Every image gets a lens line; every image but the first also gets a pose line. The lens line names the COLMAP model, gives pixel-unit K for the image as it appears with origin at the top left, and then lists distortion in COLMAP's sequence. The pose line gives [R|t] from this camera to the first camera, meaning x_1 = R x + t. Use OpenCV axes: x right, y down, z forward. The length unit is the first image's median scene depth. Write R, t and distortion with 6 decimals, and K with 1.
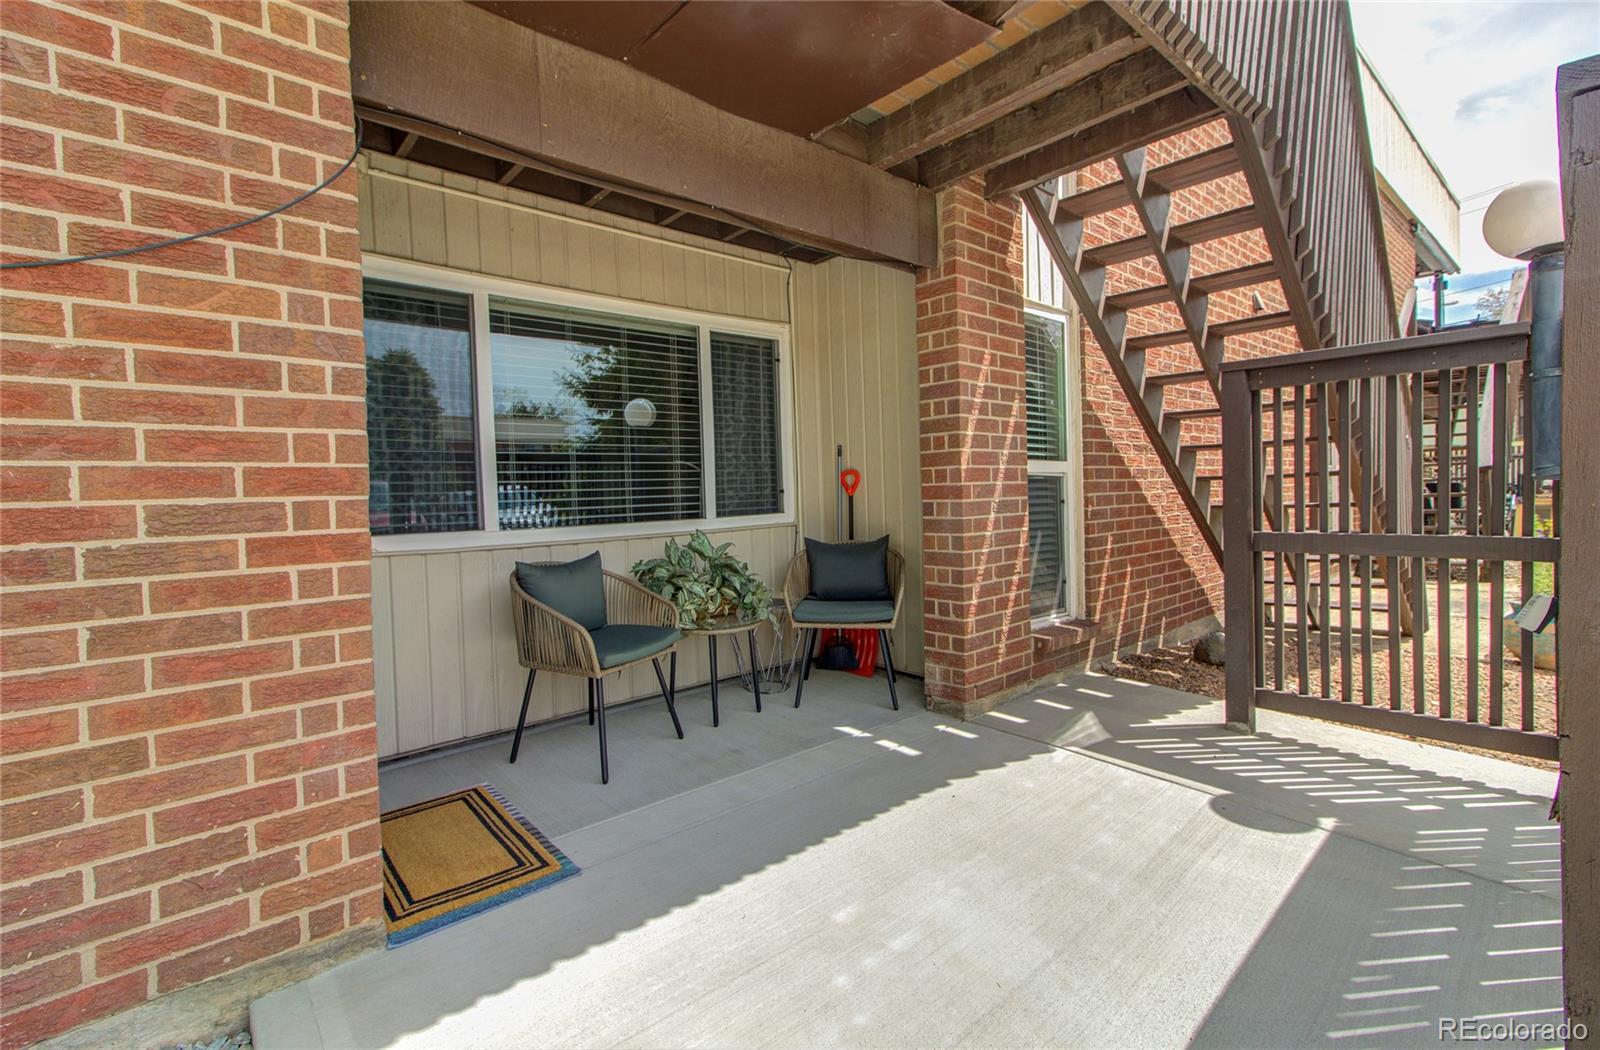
lens RADIAL K [[721.8, 0, 816.0], [0, 721.8, 514.9], [0, 0, 1]] dist [0.005199, 0.007446]
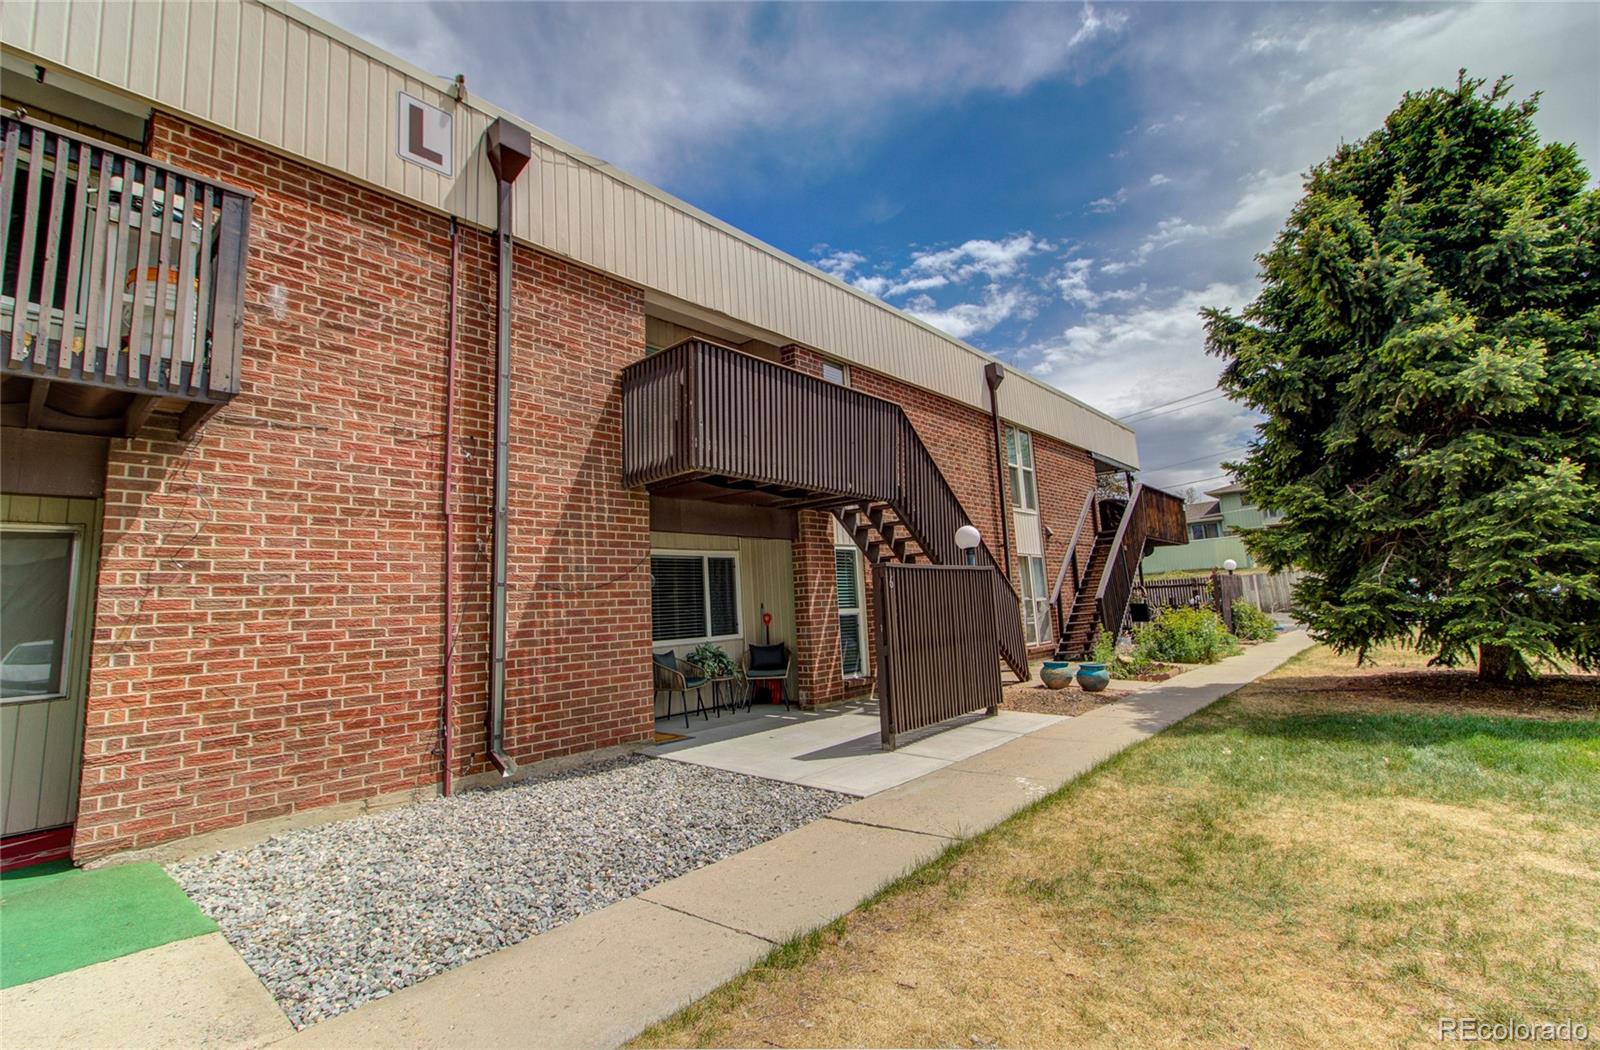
lens RADIAL K [[721.8, 0, 797.1], [0, 721.8, 526.1], [0, 0, 1]] dist [0.005199, 0.007446]
pose [[0.994322, -0.011491, 0.105789, -0.116307], [0.027827, 0.987638, -0.154265, 0.022226], [-0.102709, 0.156333, 0.982350, -1.566836]]
